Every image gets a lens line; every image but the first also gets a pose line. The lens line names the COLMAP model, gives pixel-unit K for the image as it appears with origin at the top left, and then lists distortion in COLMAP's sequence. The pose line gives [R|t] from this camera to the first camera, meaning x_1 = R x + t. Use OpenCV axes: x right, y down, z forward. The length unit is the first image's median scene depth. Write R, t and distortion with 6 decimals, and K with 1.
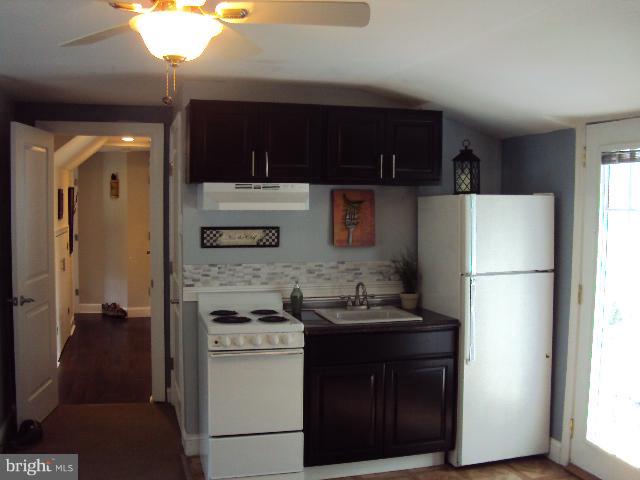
lens RADIAL K [[644.1, 0, 320.0], [0, 644.1, 240.0], [0, 0, 1]] dist [-0.211149, 0.241144]
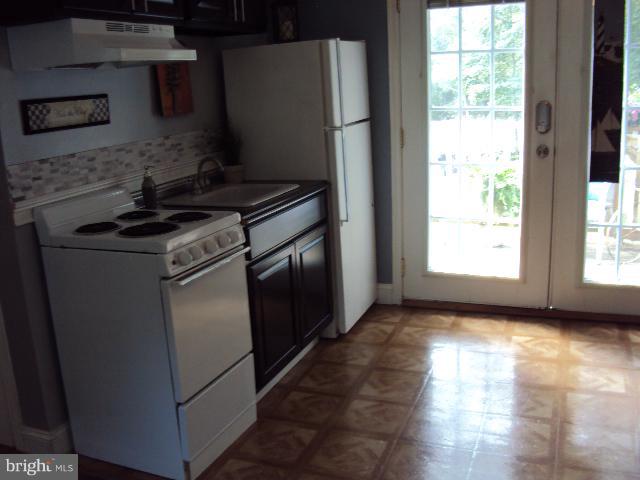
lens RADIAL K [[644.1, 0, 320.0], [0, 644.1, 240.0], [0, 0, 1]] dist [-0.211149, 0.241144]
pose [[0.634191, -0.225585, 0.739536, -0.461624], [0.093581, 0.971854, 0.216201, 0.008358], [-0.767492, -0.067906, 0.637451, 0.396547]]
